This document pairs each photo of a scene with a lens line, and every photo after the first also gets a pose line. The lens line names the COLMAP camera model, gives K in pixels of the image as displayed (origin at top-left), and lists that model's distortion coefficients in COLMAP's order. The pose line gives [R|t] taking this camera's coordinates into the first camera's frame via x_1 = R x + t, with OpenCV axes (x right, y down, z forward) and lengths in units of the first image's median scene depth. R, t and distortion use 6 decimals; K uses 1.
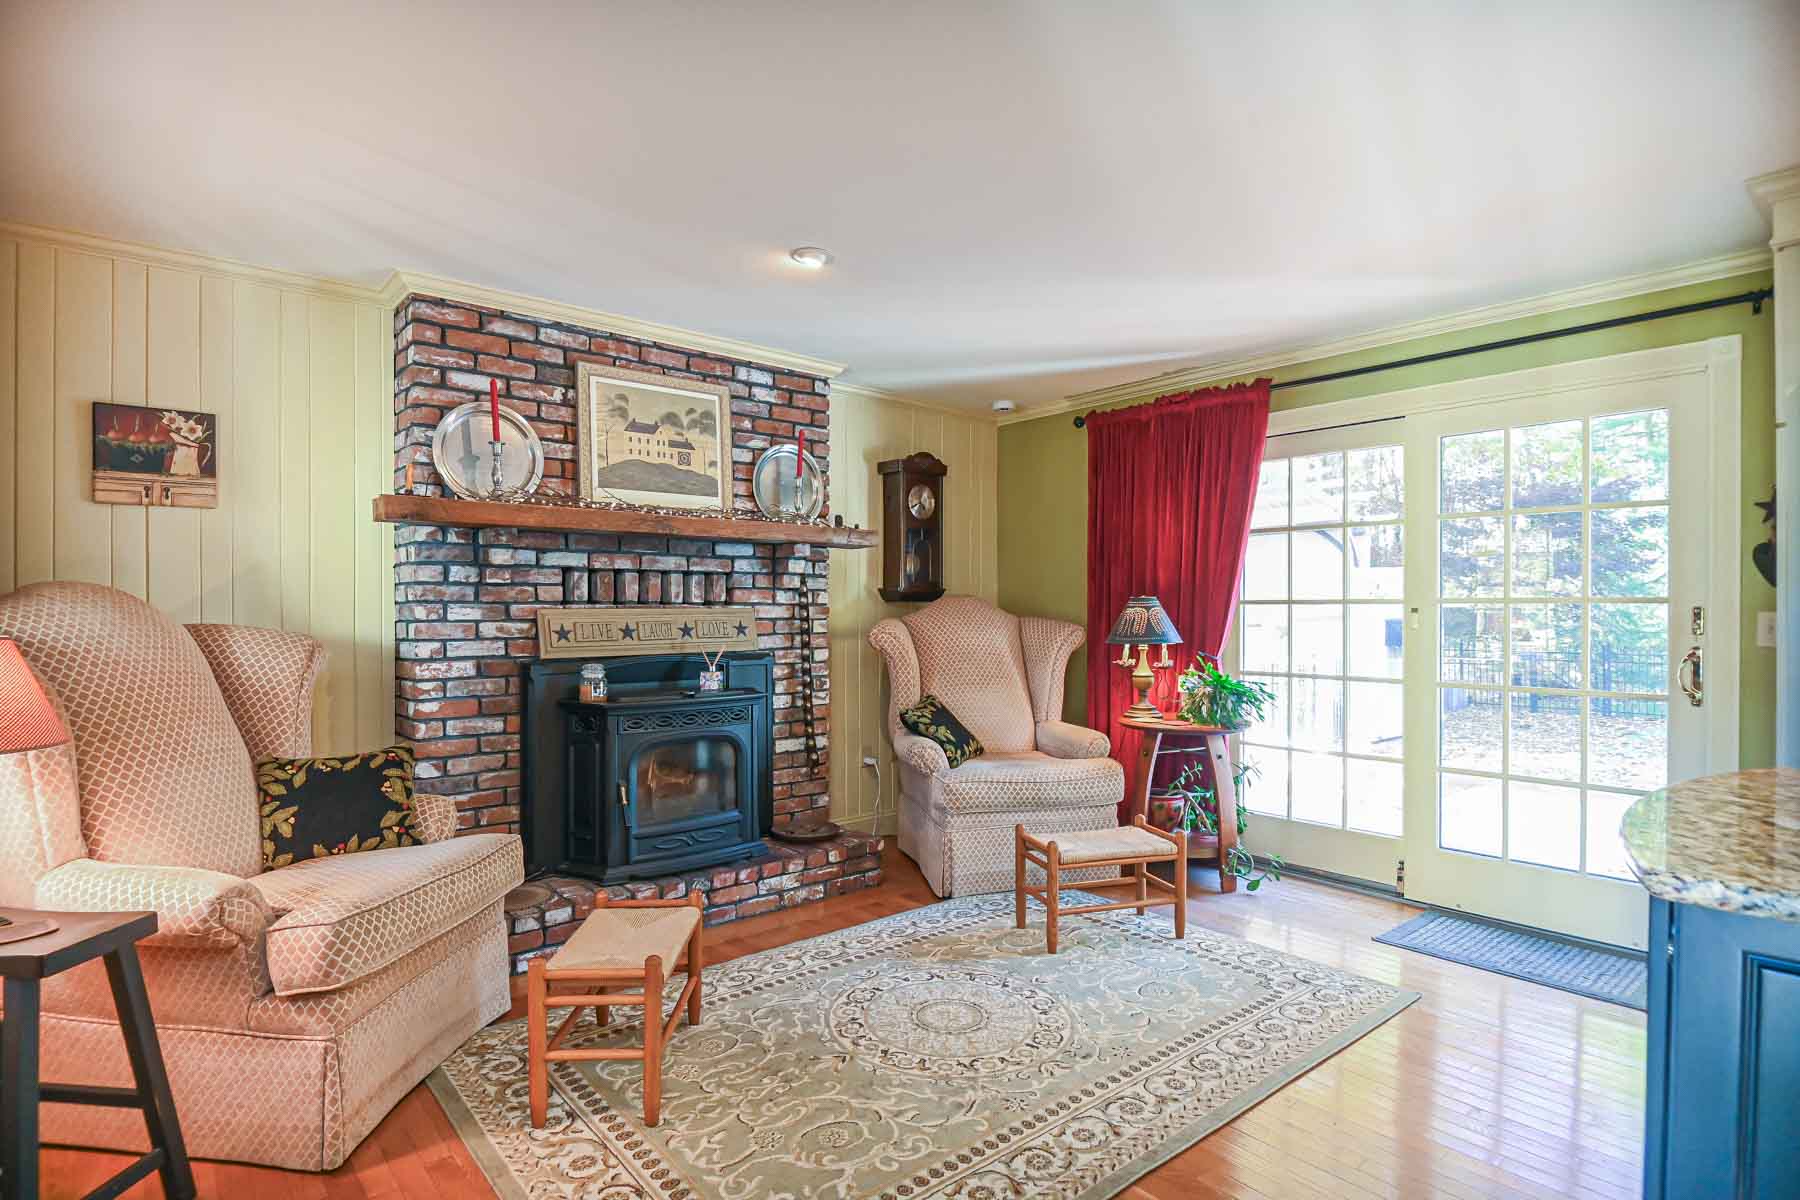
lens RADIAL K [[909.7, 0, 919.4], [0, 909.7, 616.6], [0, 0, 1]] dist [0.011791, -0.017307]
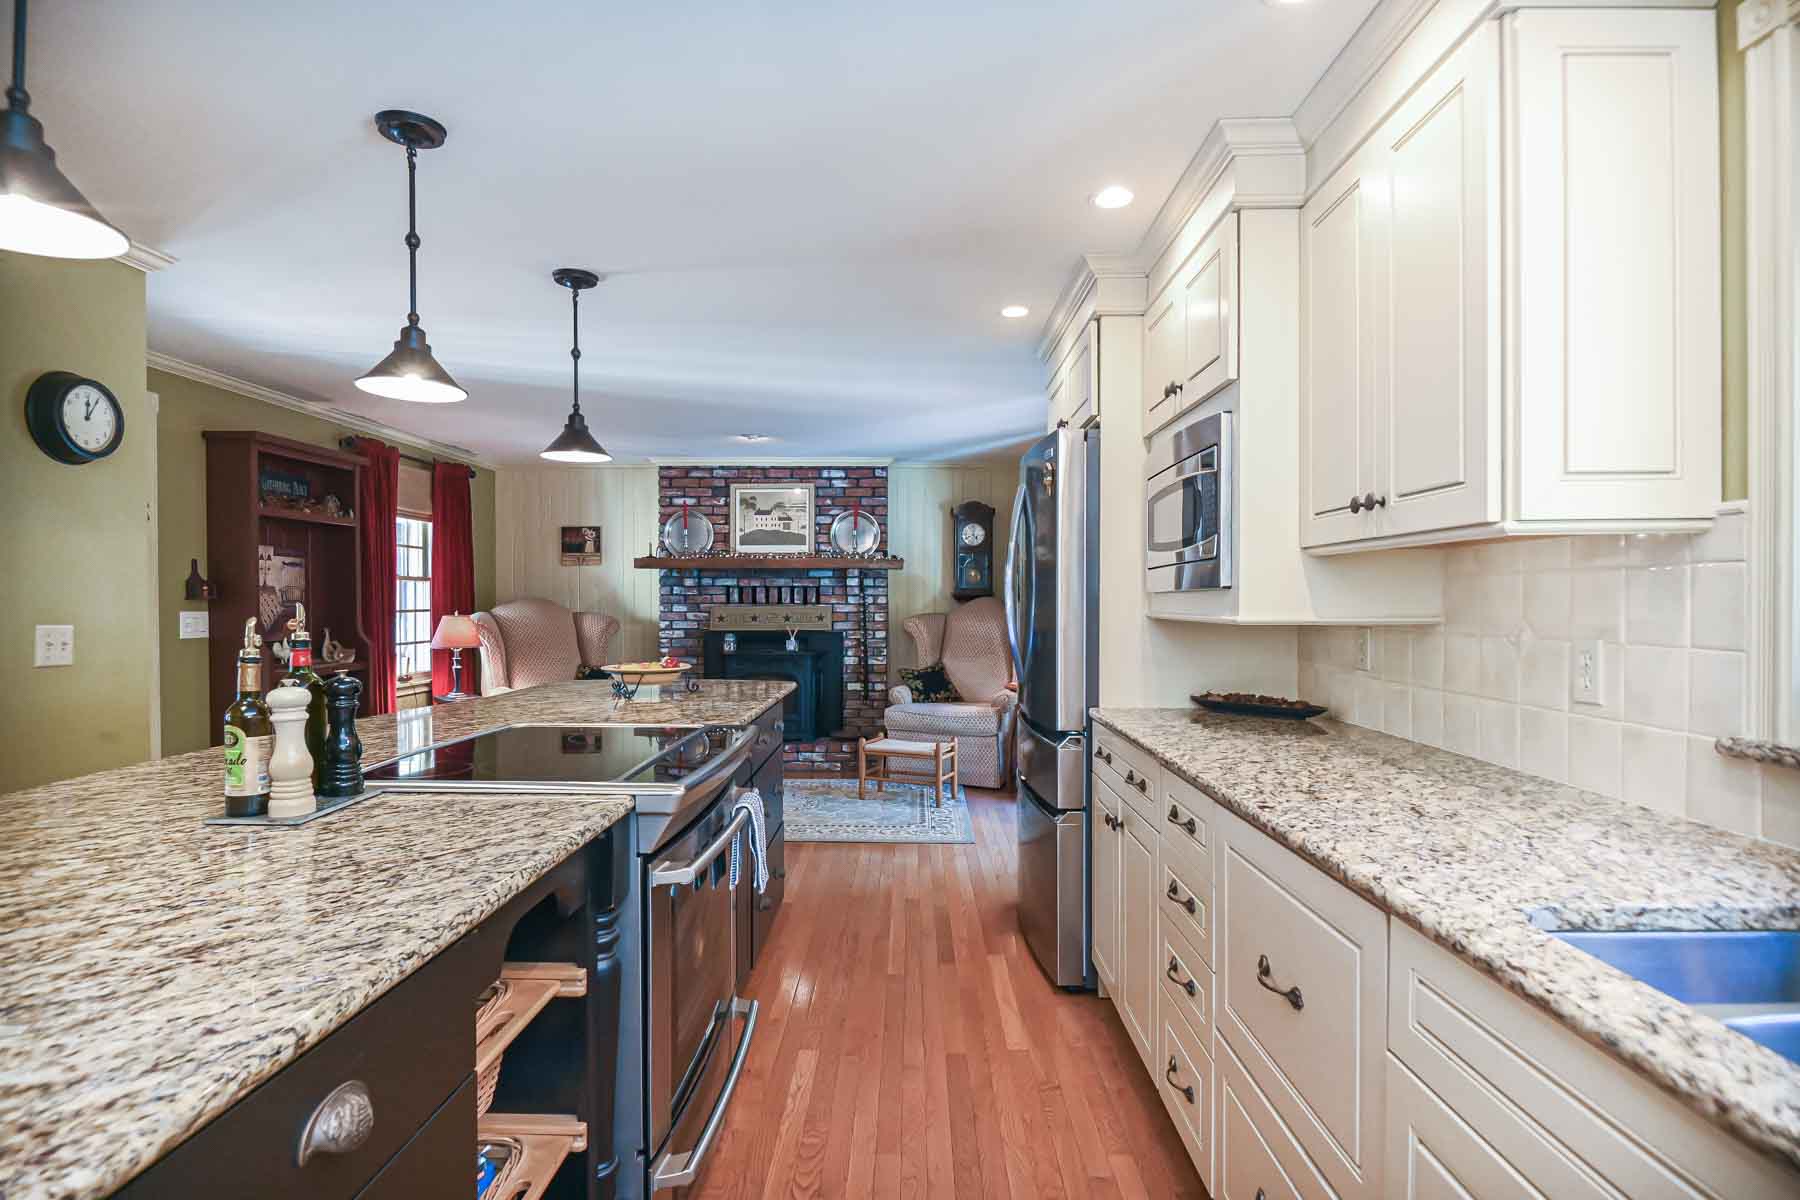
lens RADIAL K [[909.7, 0, 898.1], [0, 909.7, 614.8], [0, 0, 1]] dist [0.011791, -0.017307]
pose [[0.754347, 0.017309, -0.656248, 1.133194], [-0.007018, 0.999808, 0.018304, -0.027435], [0.656439, -0.009203, 0.754323, -0.255455]]
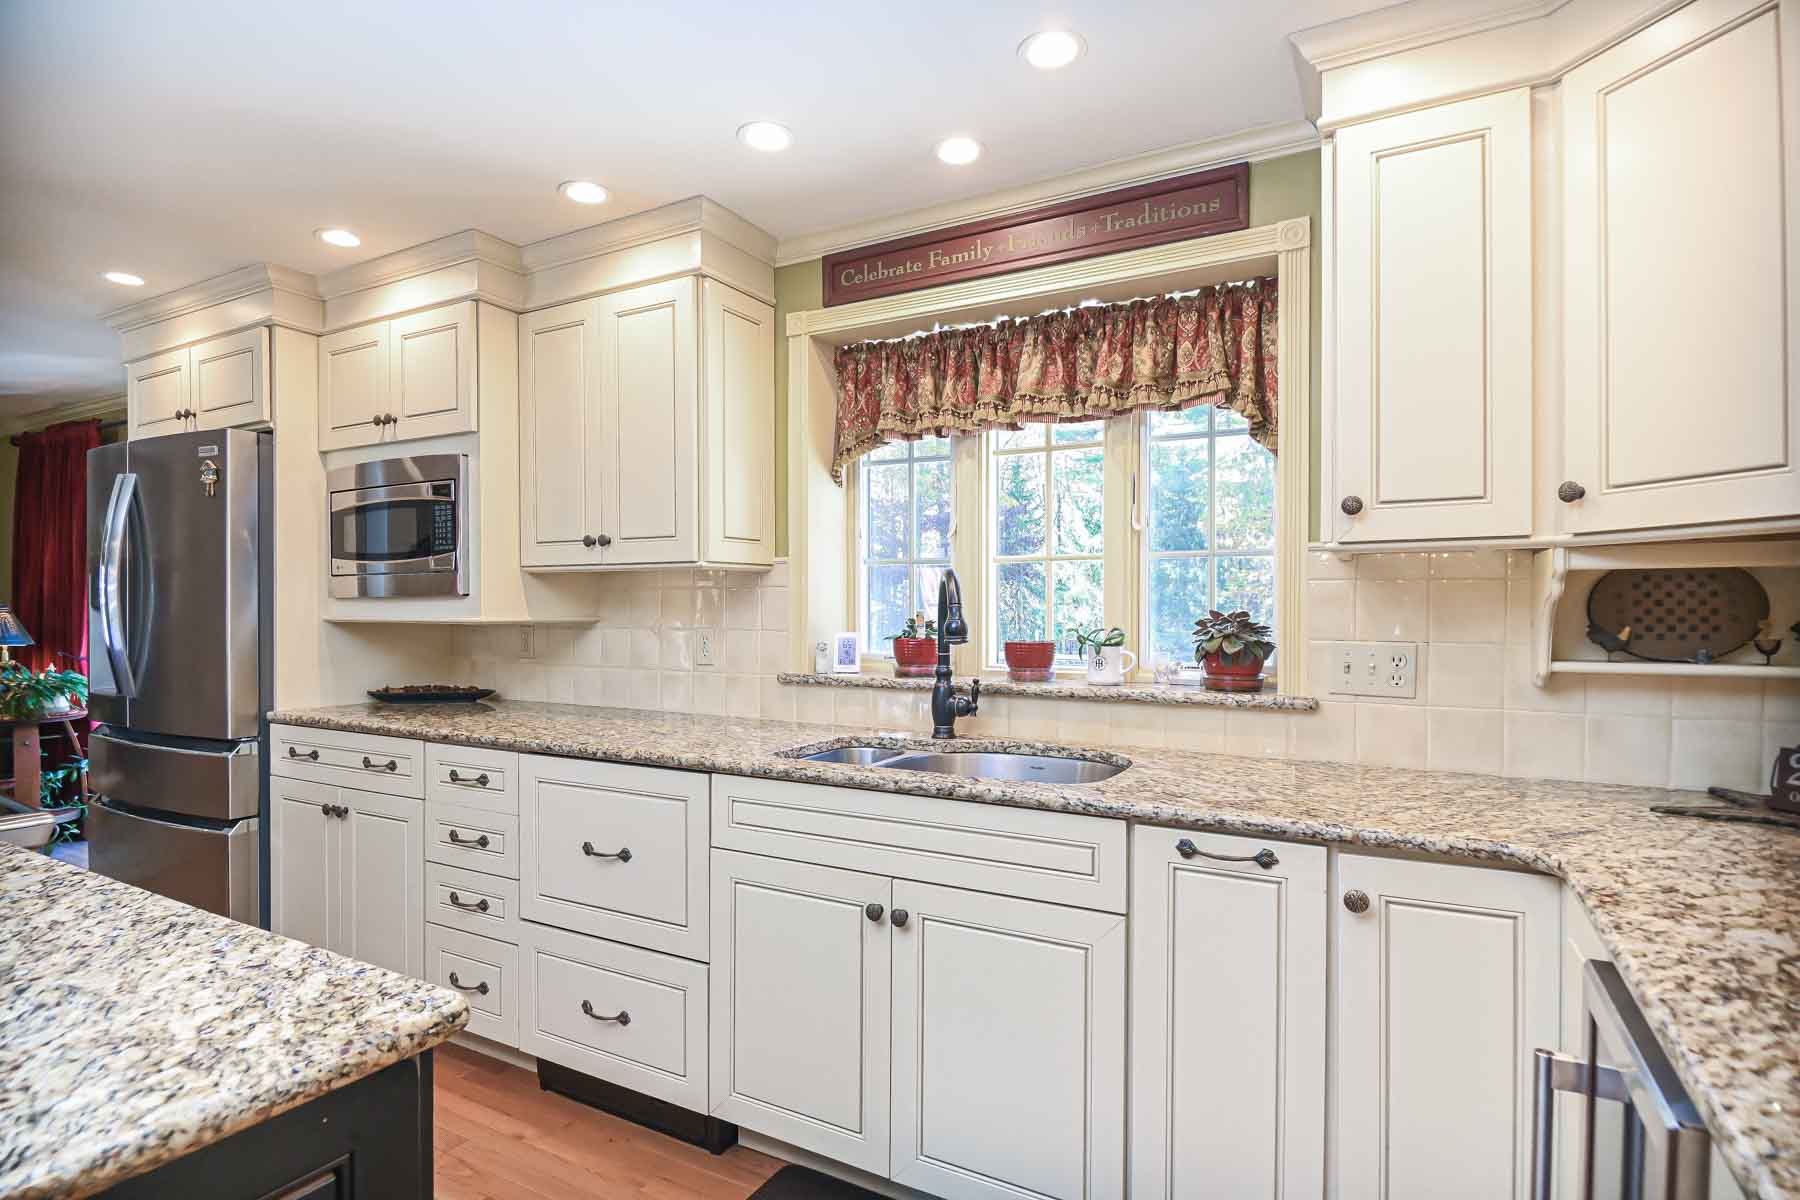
lens RADIAL K [[909.7, 0, 868.8], [0, 909.7, 612.8], [0, 0, 1]] dist [0.011791, -0.017307]
pose [[0.938736, 0.006558, 0.344576, 1.014044], [-0.007174, 0.999974, 0.000513, -0.025169], [-0.344564, -0.002953, 0.938758, -0.408034]]
